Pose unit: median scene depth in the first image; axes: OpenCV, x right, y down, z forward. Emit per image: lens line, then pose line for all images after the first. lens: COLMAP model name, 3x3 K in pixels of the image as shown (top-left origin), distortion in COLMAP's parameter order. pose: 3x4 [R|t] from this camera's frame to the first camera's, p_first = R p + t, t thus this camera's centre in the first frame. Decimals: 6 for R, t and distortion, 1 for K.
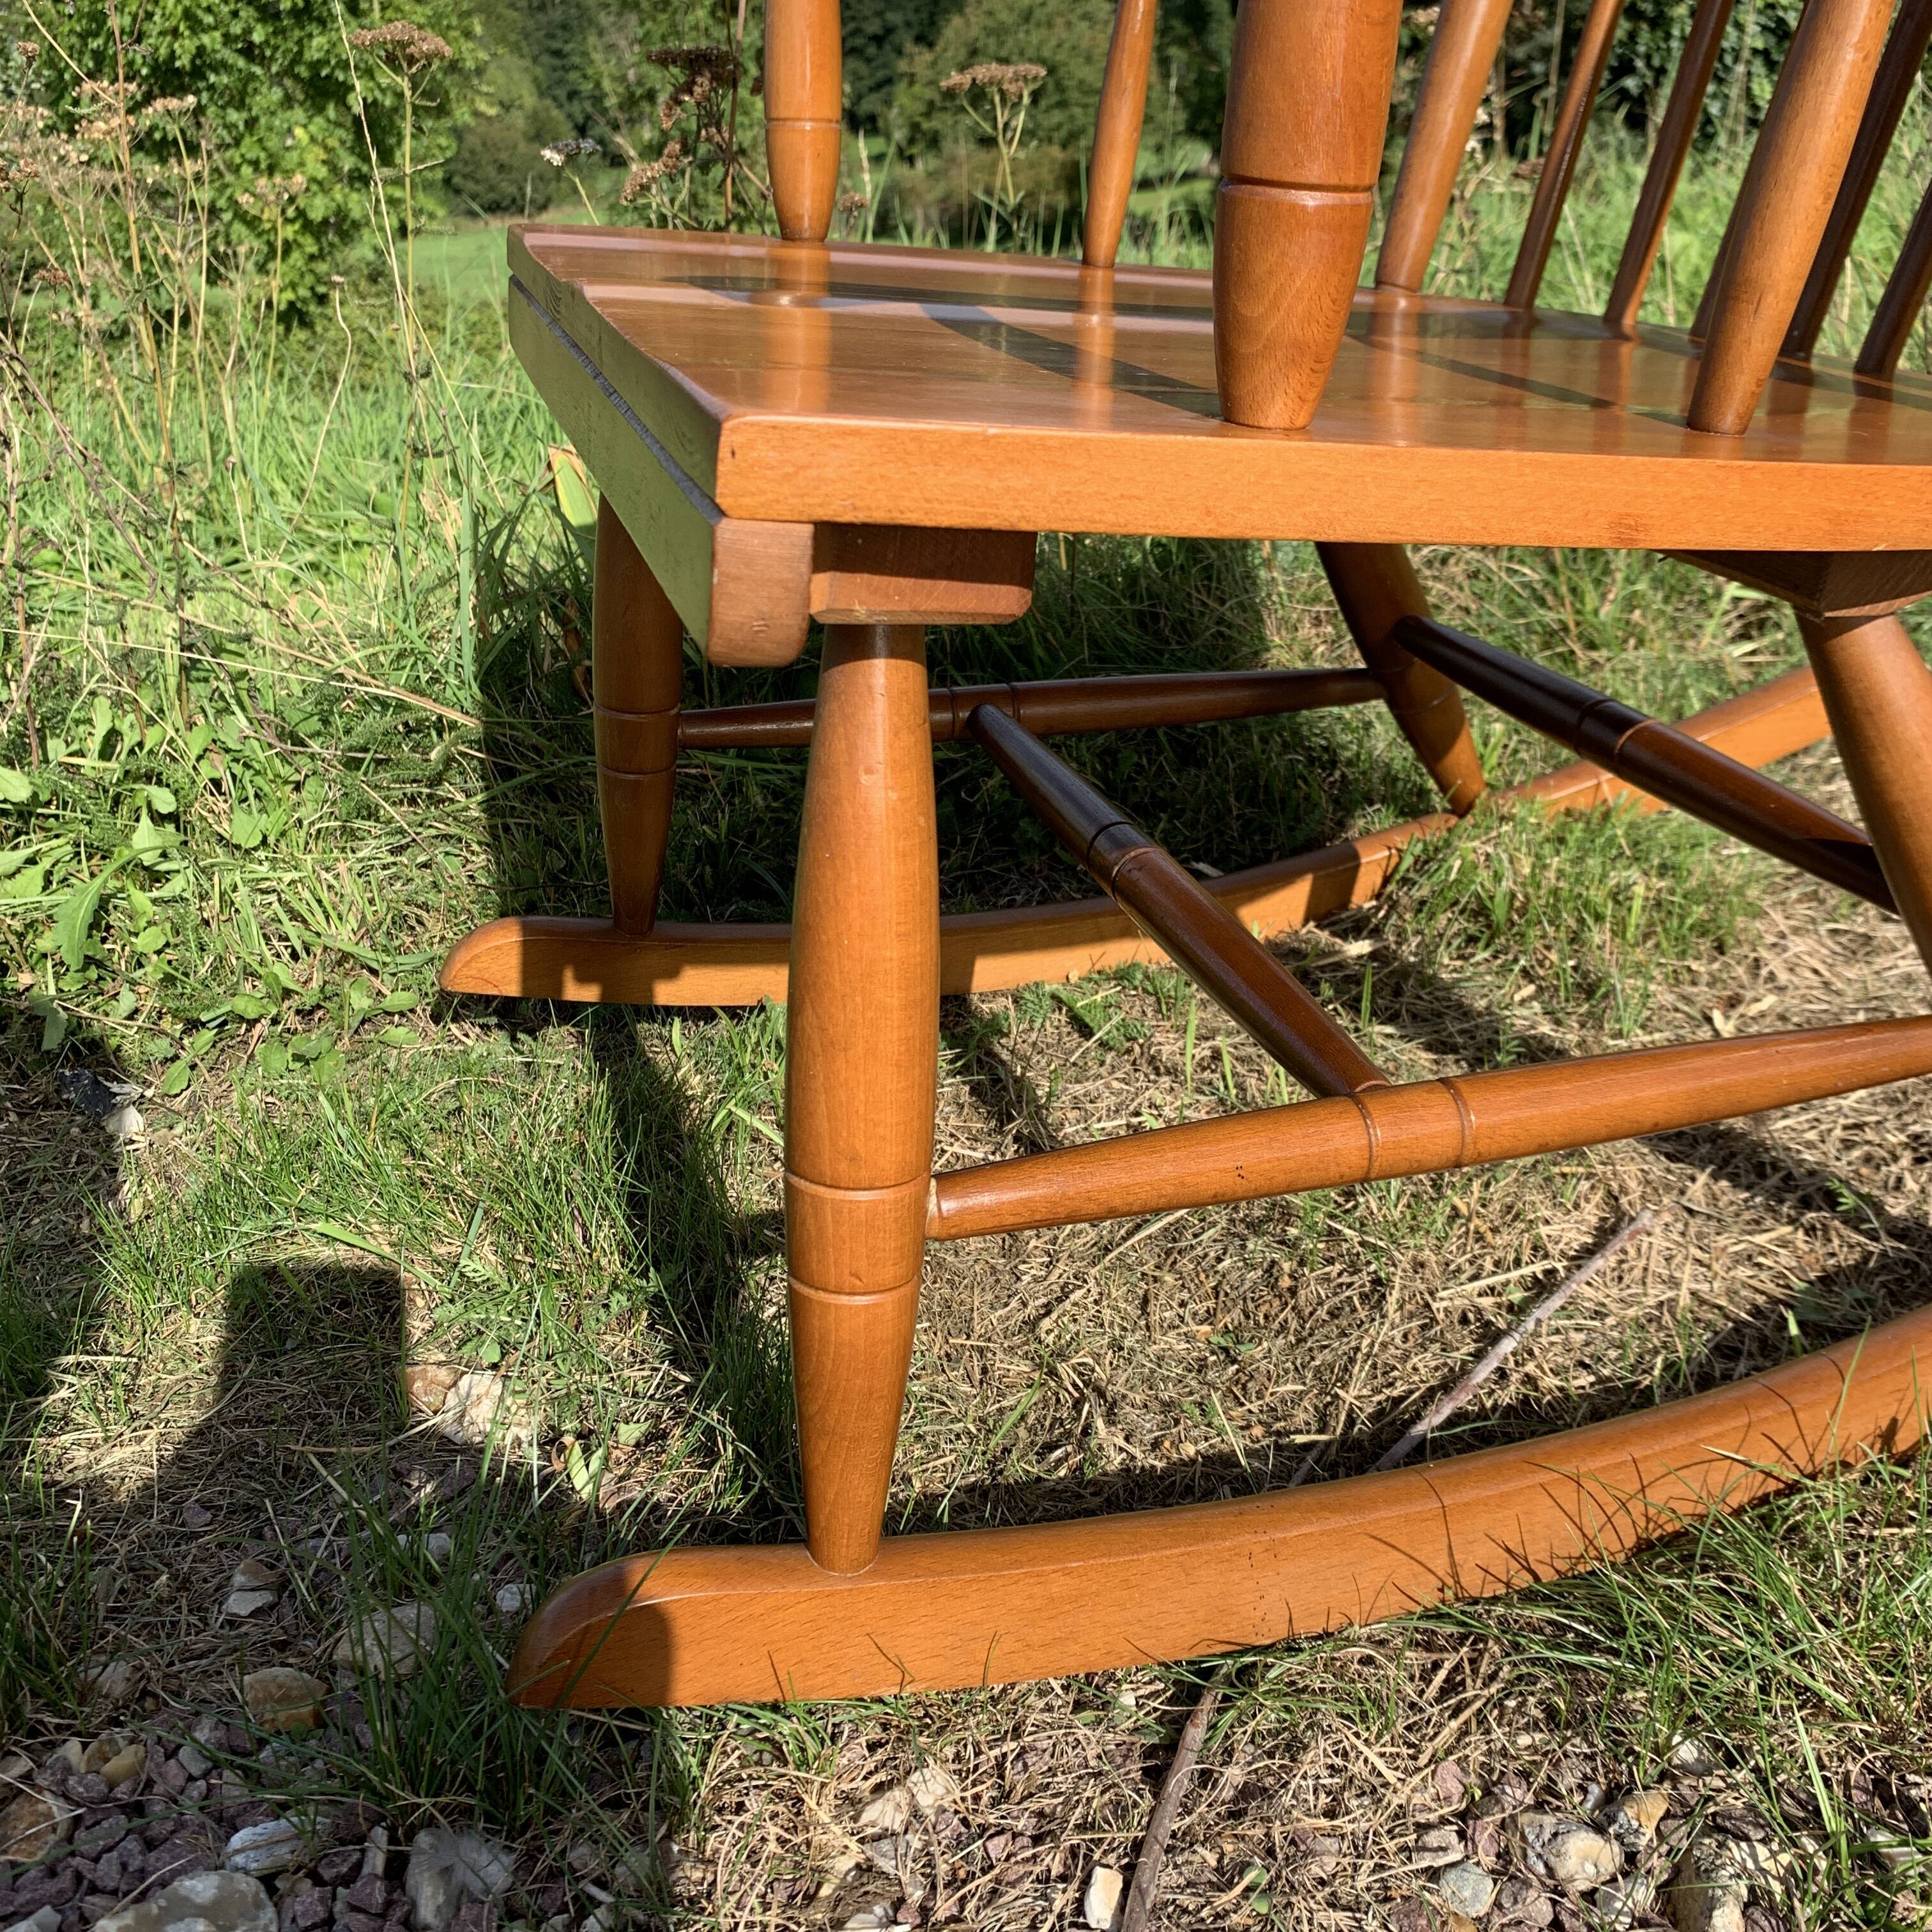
lens RADIAL K [[2000.4, 0, 994.5], [0, 2000.4, 958.7], [0, 0, 1]] dist [-0.004211, 0.000000]
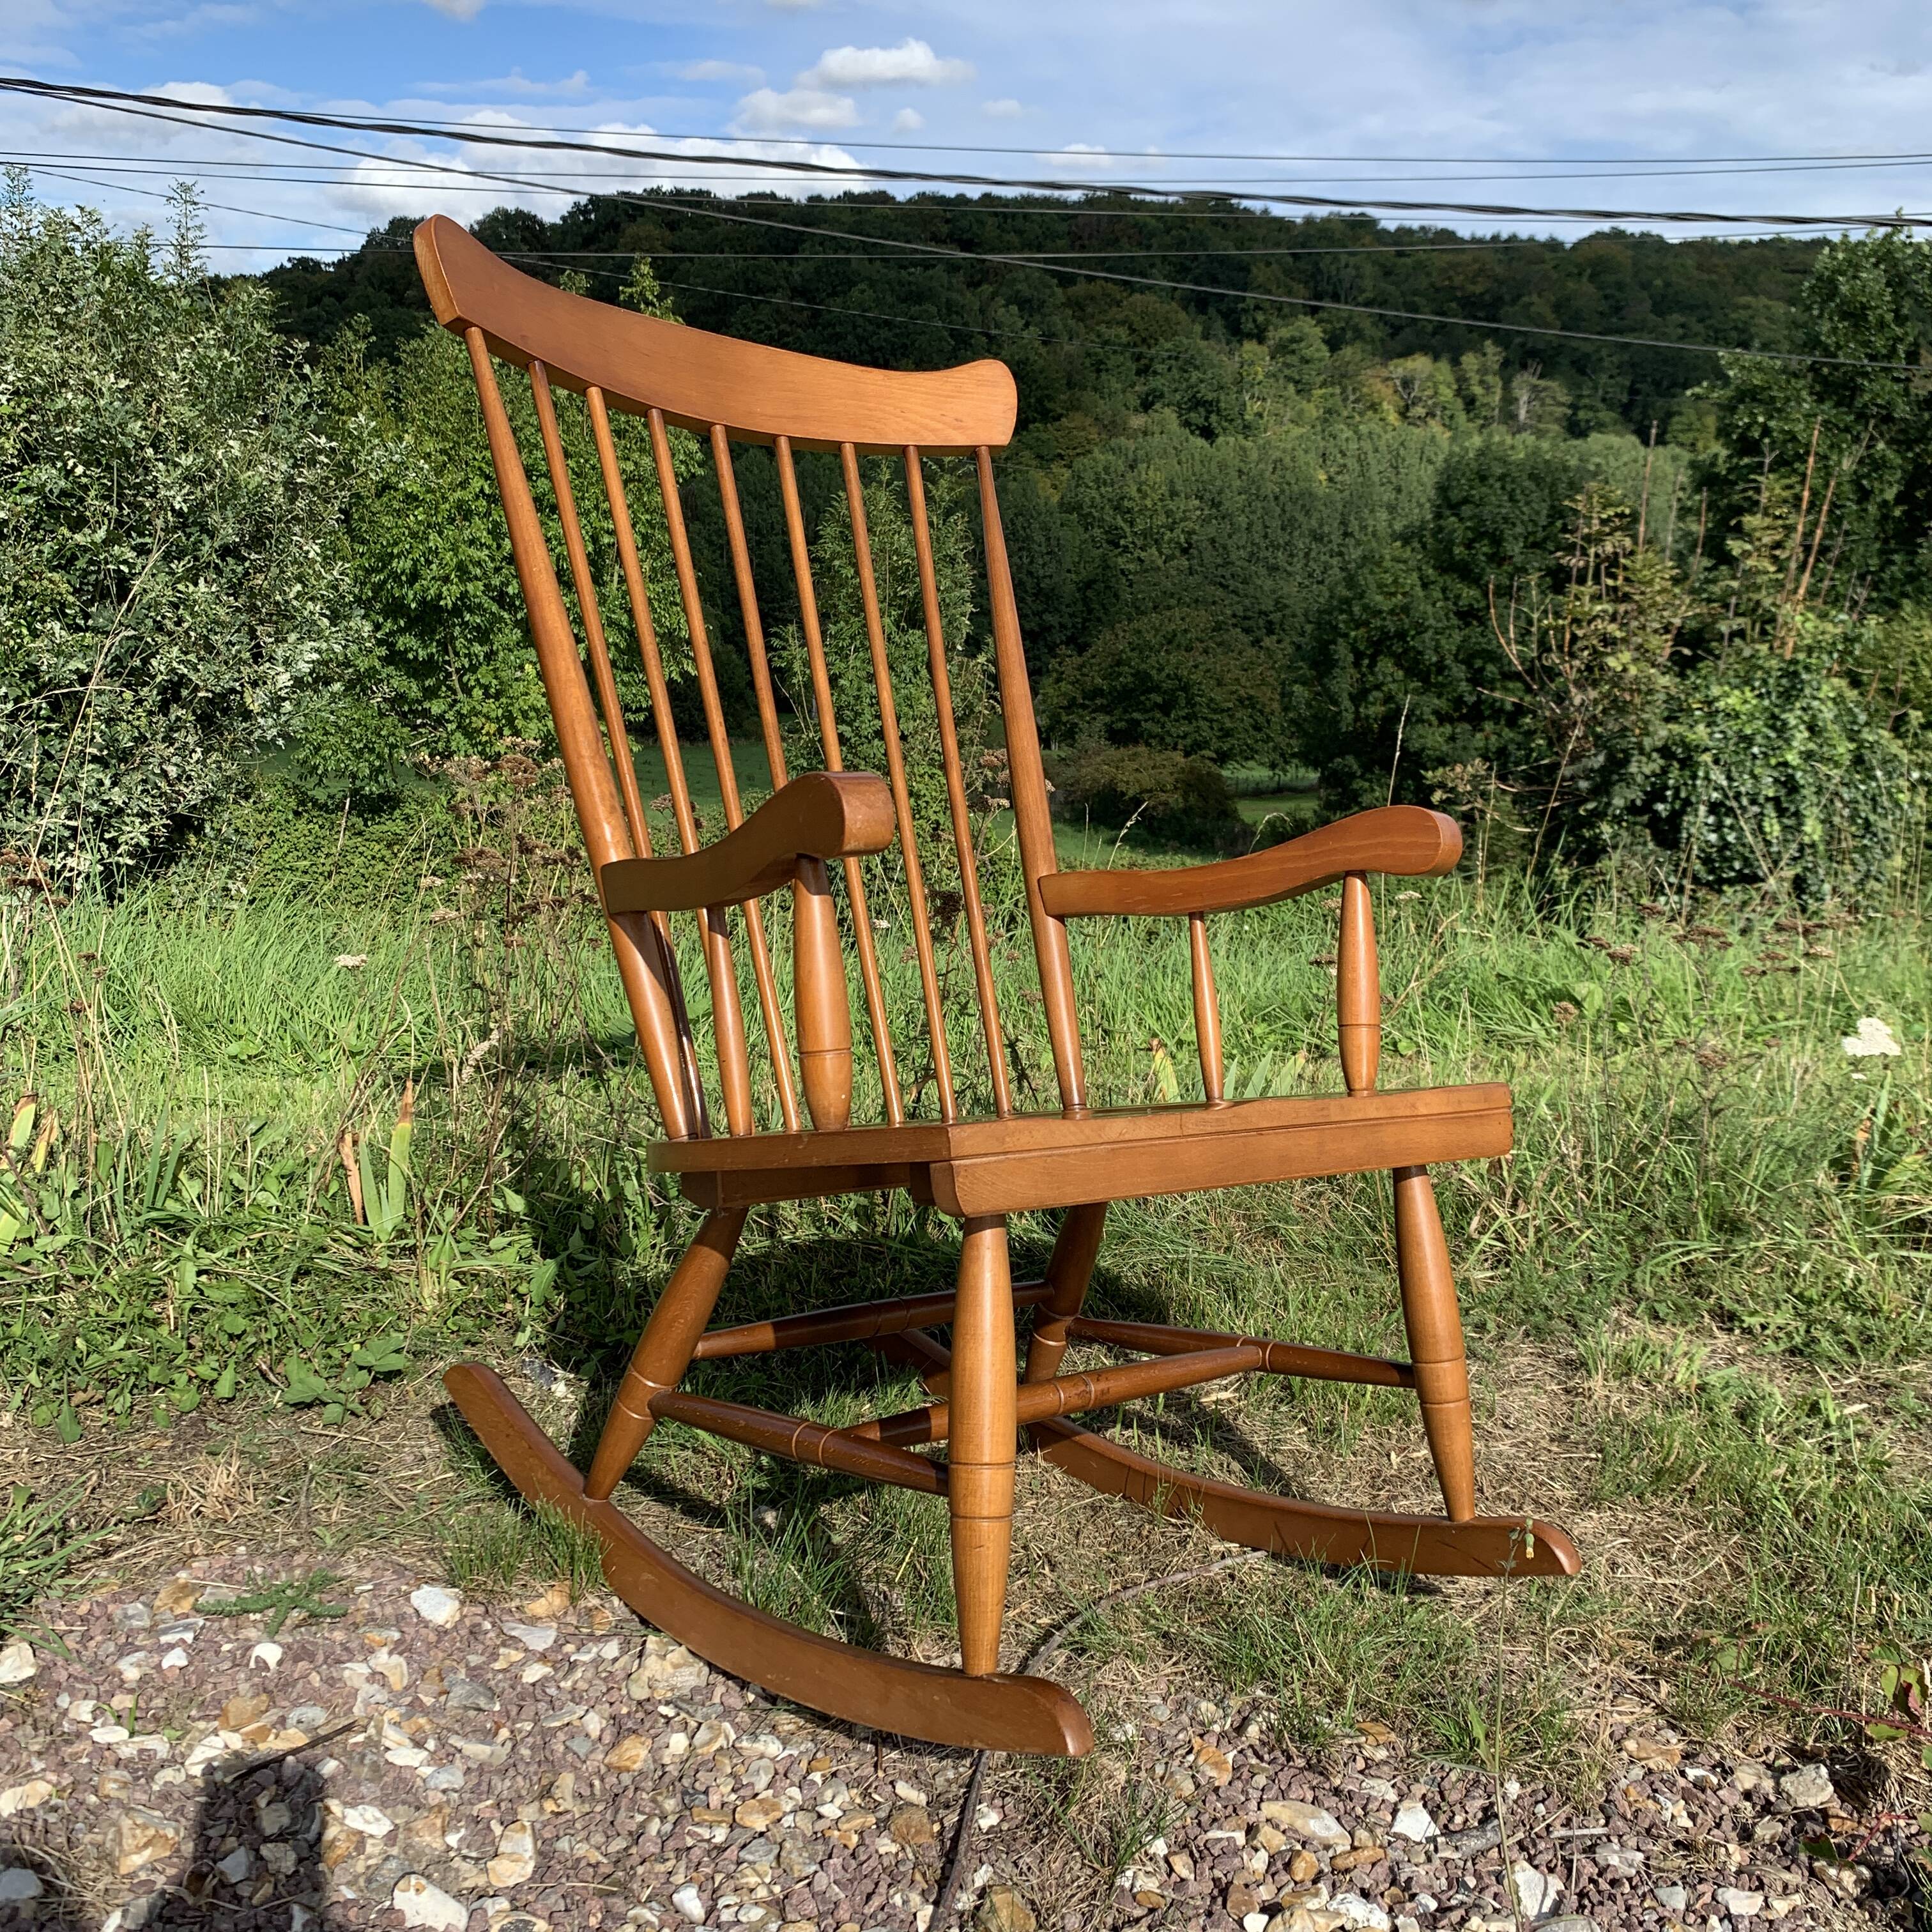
lens RADIAL K [[2000.4, 0, 971.2], [0, 2000.4, 949.5], [0, 0, 1]] dist [-0.004211, 0.000000]
pose [[0.987910, 0.142160, -0.061846, 0.006266], [-0.153564, 0.952068, -0.264546, 0.112964], [0.021274, 0.270845, 0.962388, -0.822954]]
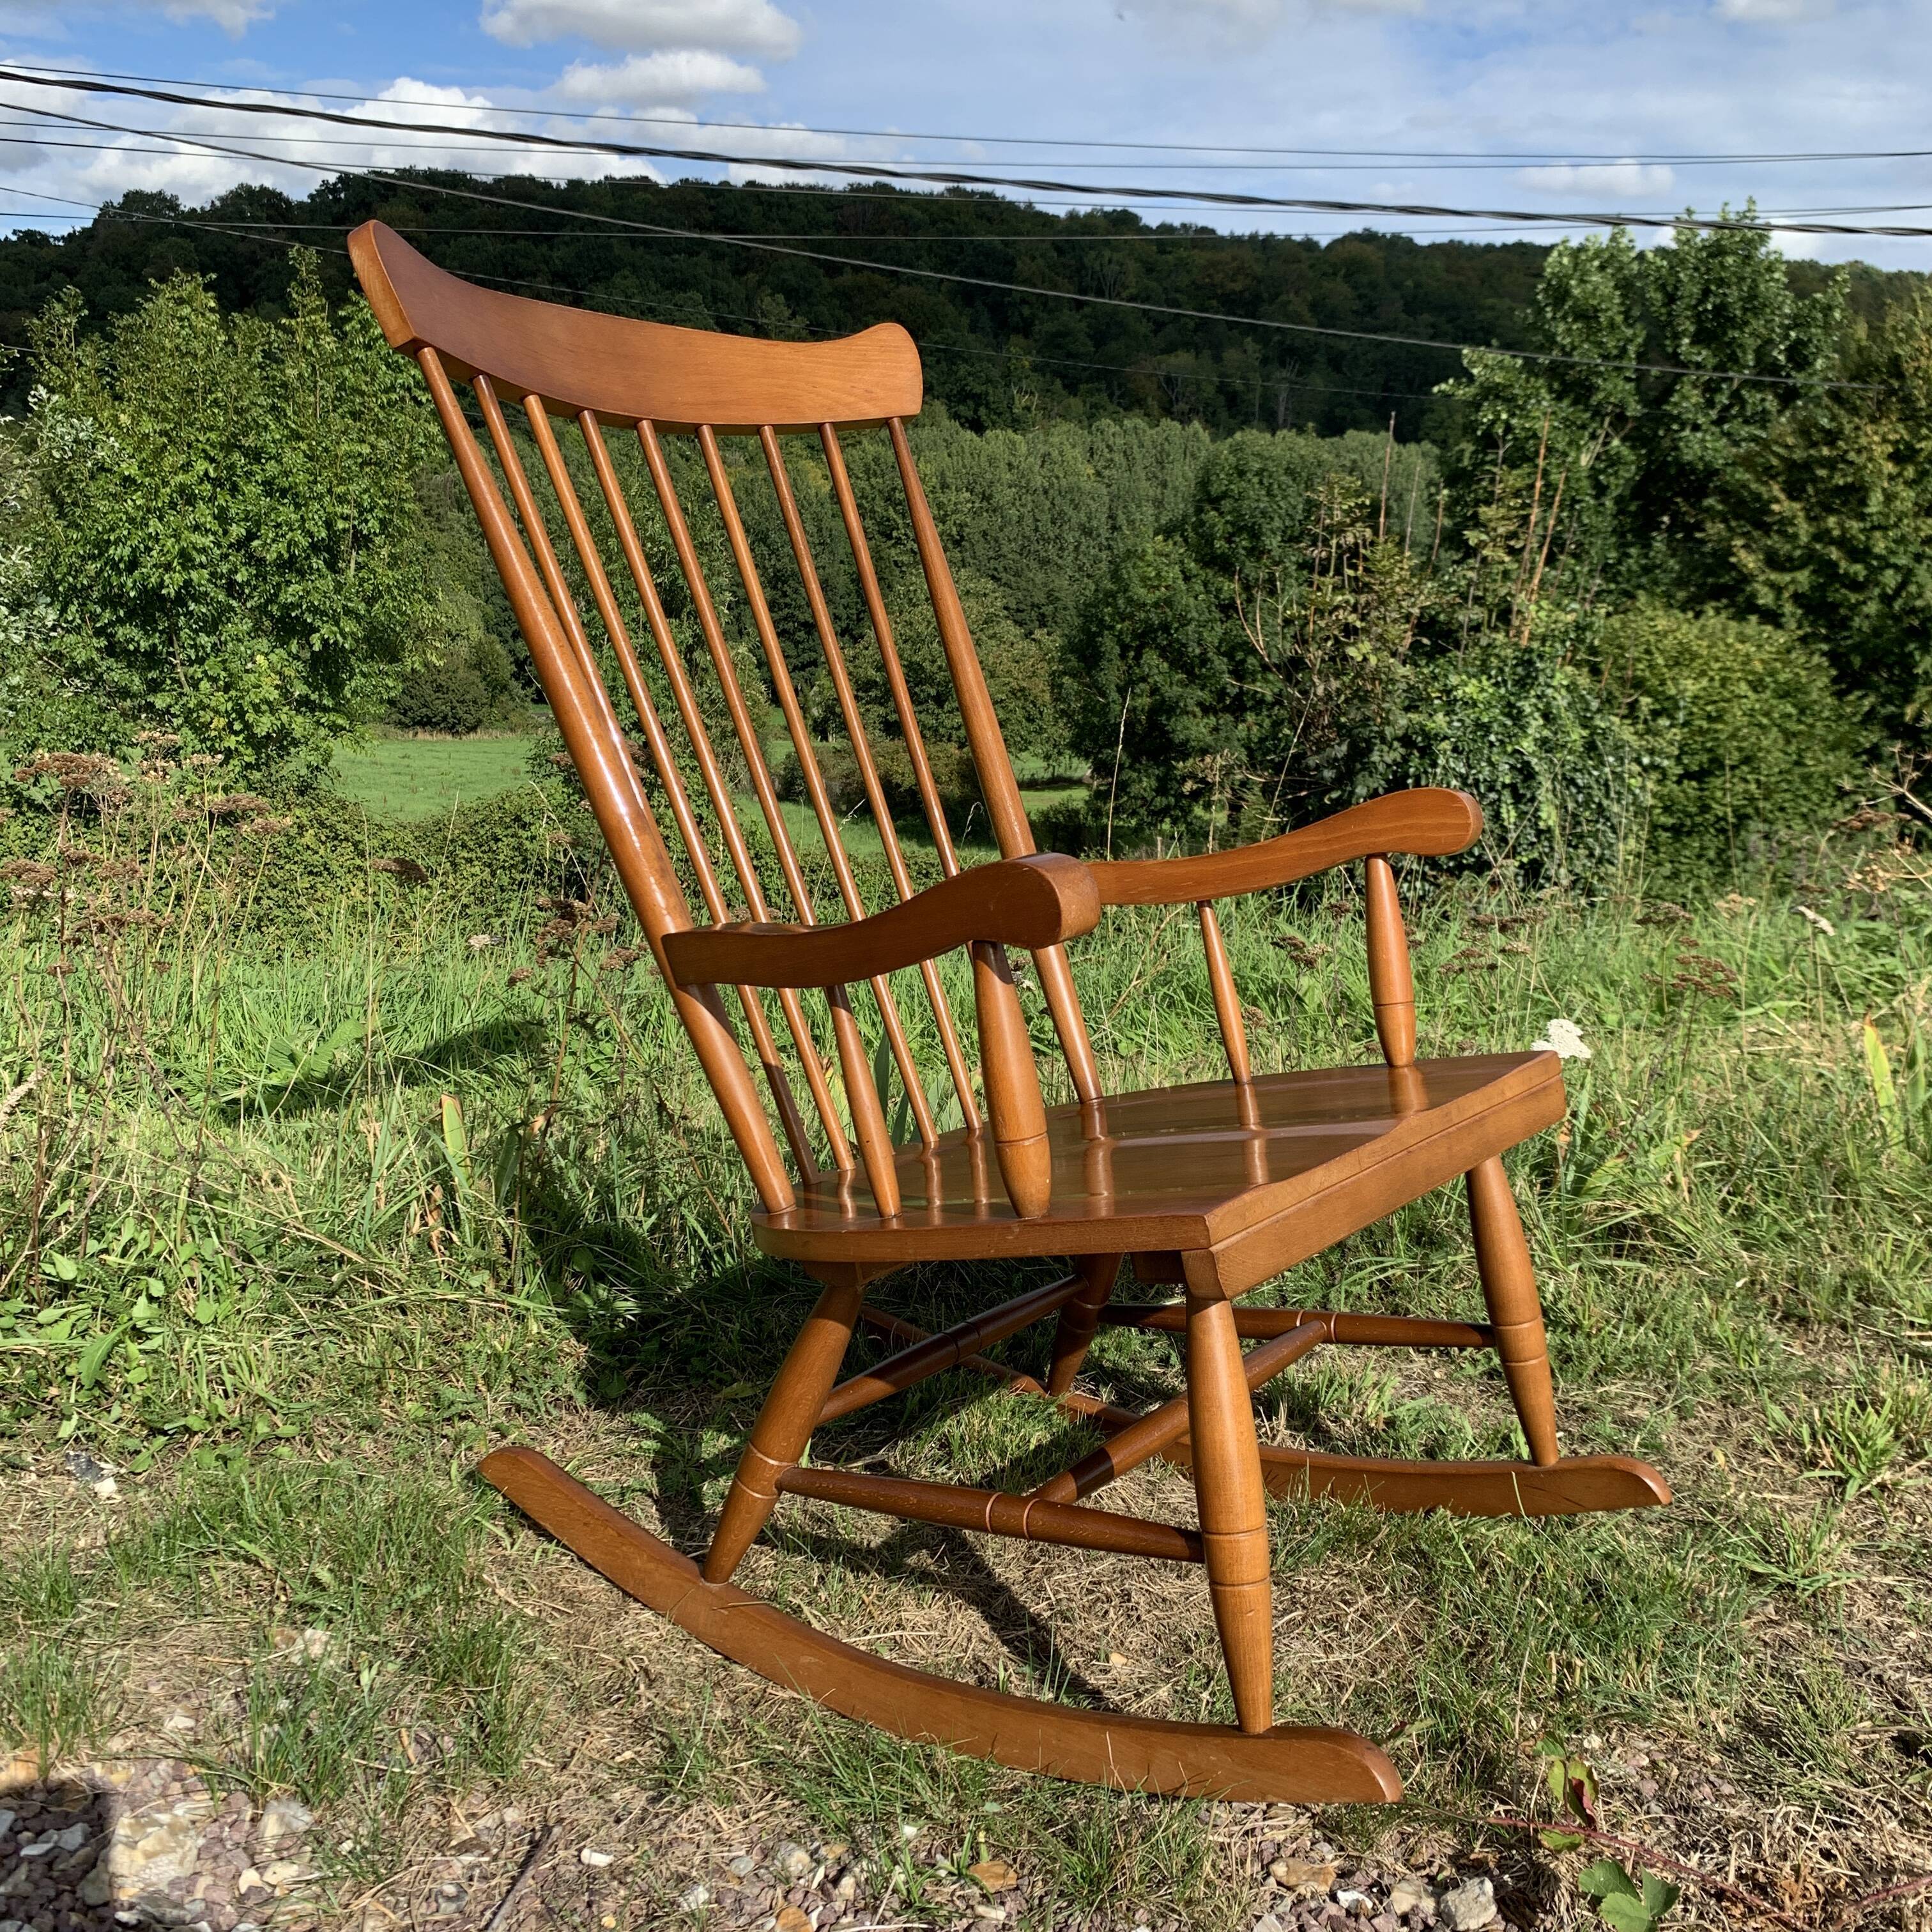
lens RADIAL K [[2000.4, 0, 986.9], [0, 2000.4, 938.9], [0, 0, 1]] dist [-0.004211, 0.000000]
pose [[0.990774, 0.124181, 0.054282, 0.118329], [-0.104196, 0.954084, -0.280834, 0.034263], [-0.086664, 0.272587, 0.958220, -0.665162]]
